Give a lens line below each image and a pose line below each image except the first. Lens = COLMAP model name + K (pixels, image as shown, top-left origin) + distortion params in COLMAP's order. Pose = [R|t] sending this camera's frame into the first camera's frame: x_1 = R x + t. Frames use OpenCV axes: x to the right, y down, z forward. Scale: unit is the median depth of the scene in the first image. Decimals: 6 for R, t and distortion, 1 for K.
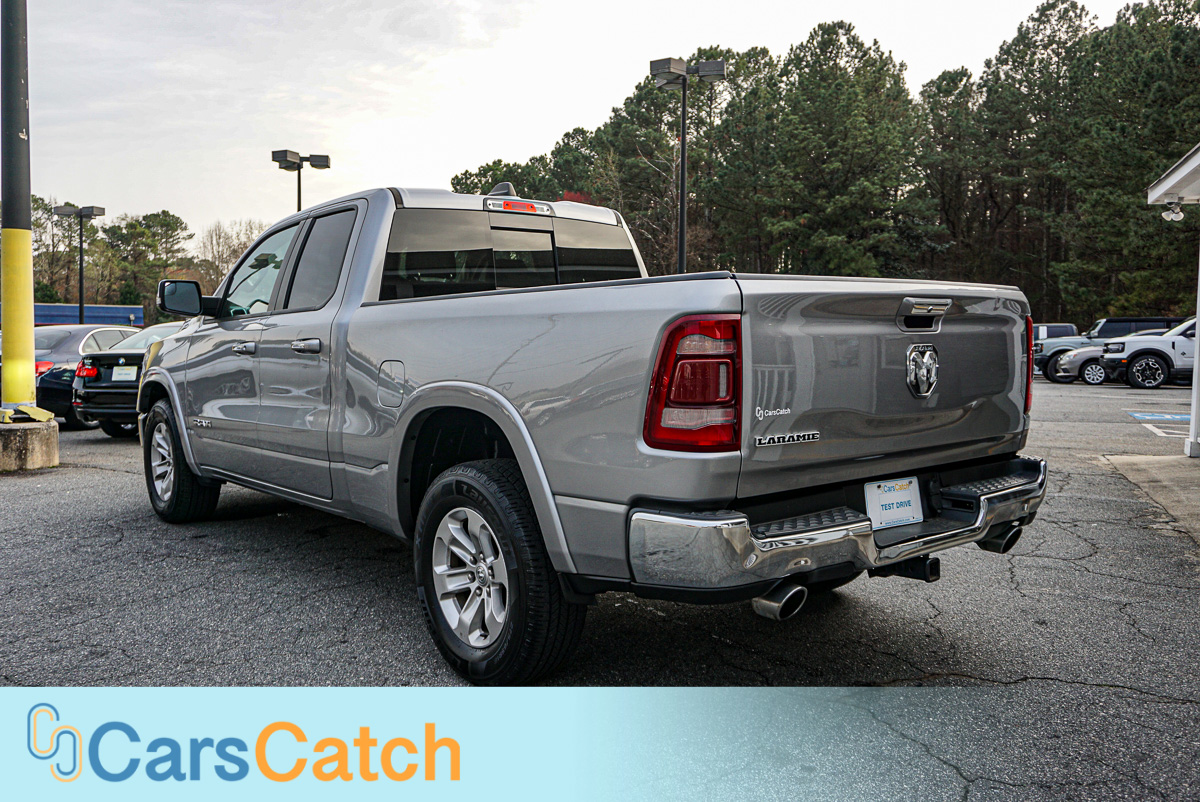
lens RADIAL K [[956.3, 0, 599.8], [0, 956.3, 405.6], [0, 0, 1]] dist [-0.025349, 0.015753]
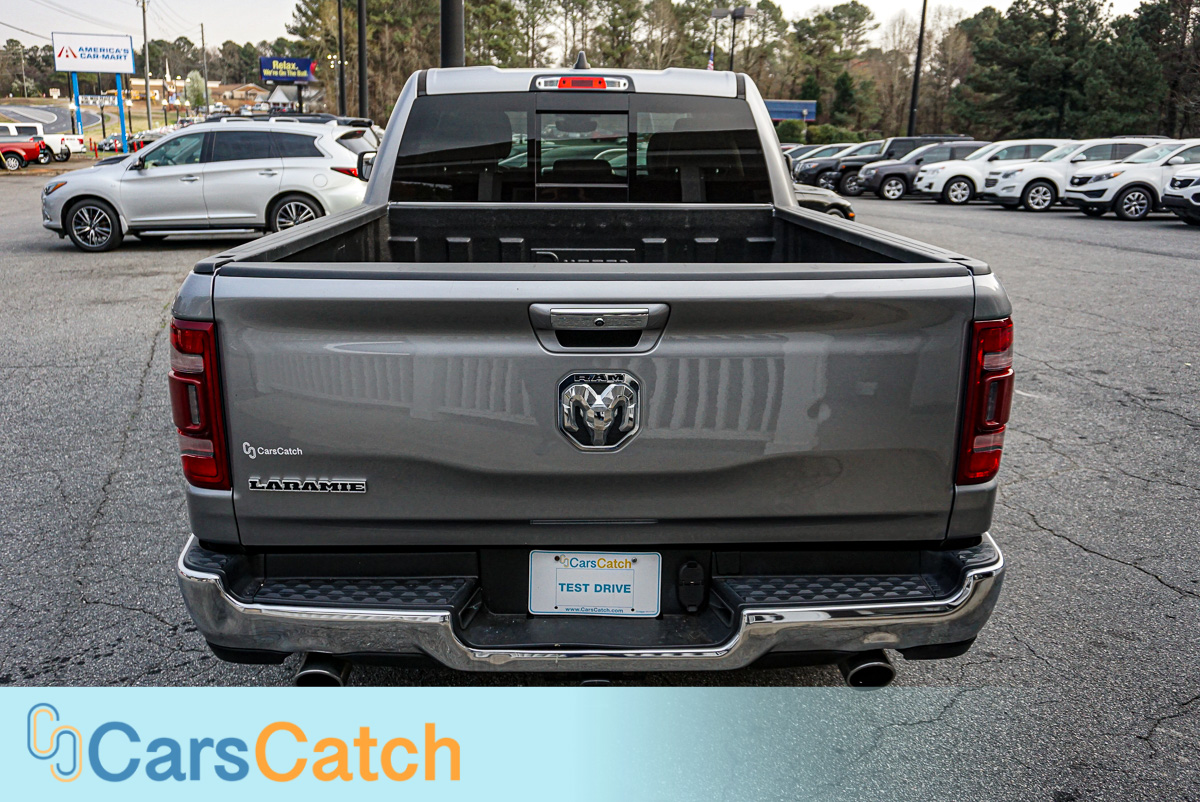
lens RADIAL K [[956.3, 0, 597.9], [0, 956.3, 399.3], [0, 0, 1]] dist [-0.025349, 0.015753]
pose [[0.793722, 0.179213, -0.581281, 0.702504], [-0.061284, 0.974312, 0.216705, -0.182735], [0.605185, -0.136381, 0.784316, 0.481597]]
